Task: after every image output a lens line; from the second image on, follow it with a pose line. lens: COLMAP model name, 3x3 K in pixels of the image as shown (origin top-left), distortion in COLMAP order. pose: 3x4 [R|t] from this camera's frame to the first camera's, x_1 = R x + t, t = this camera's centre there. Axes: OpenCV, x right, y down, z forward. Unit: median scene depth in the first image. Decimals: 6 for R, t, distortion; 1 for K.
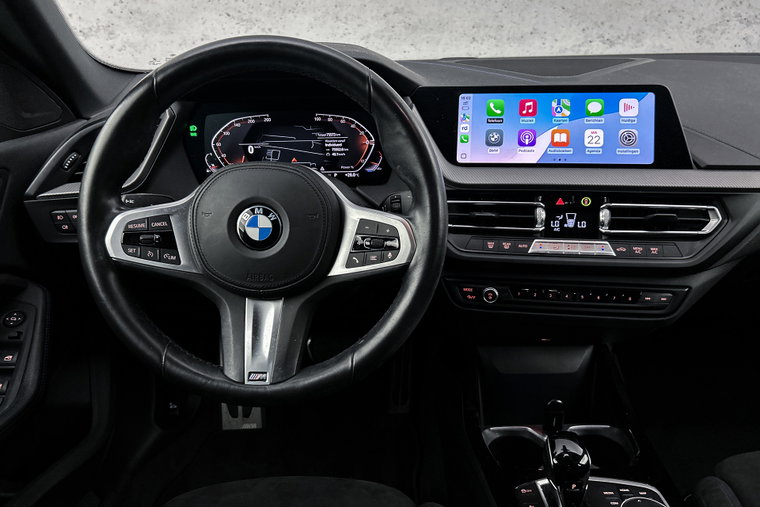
lens RADIAL K [[627.3, 0, 373.8], [0, 627.3, 266.8], [0, 0, 1]] dist [0.060486, -0.072731]
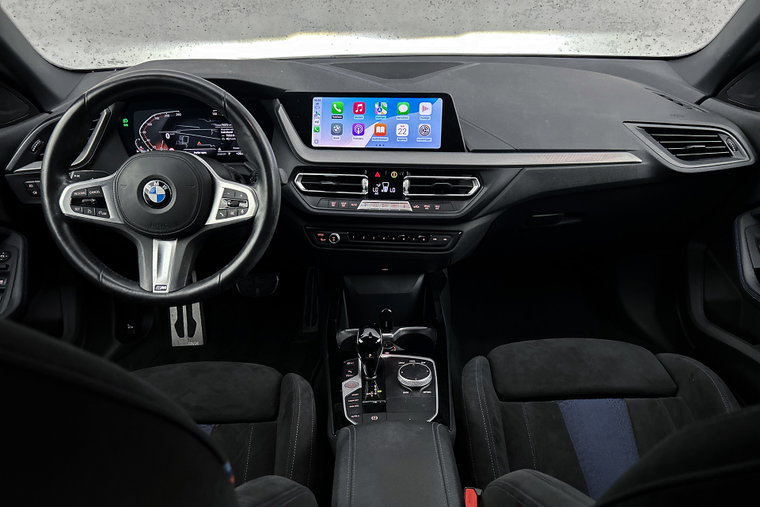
lens RADIAL K [[627.3, 0, 389.7], [0, 627.3, 274.7], [0, 0, 1]] dist [0.060486, -0.072731]
pose [[0.999303, -0.009678, 0.036064, 0.256020], [0.006599, 0.996399, 0.084531, 0.006617], [-0.036752, -0.084234, 0.995768, -0.466915]]
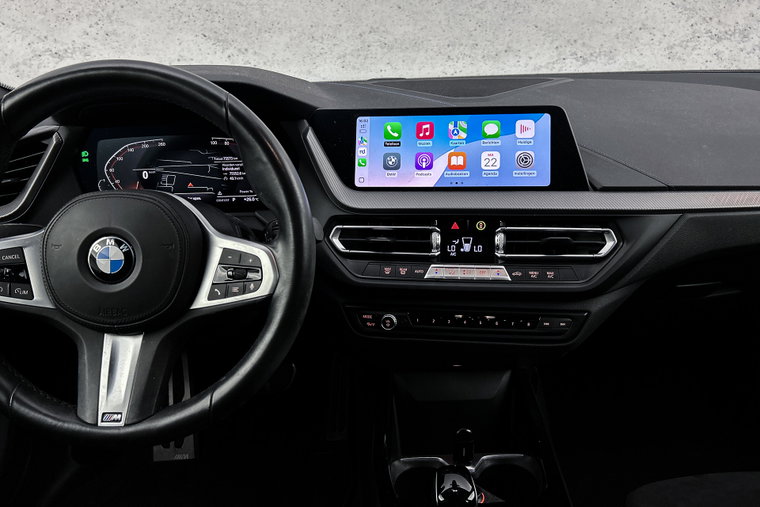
lens RADIAL K [[627.3, 0, 378.8], [0, 627.3, 262.2], [0, 0, 1]] dist [0.060486, -0.072731]
pose [[0.999819, -0.013537, 0.013396, 0.155462], [0.013960, 0.999389, -0.032044, -0.016350], [-0.012954, 0.032226, 0.999397, 0.029790]]
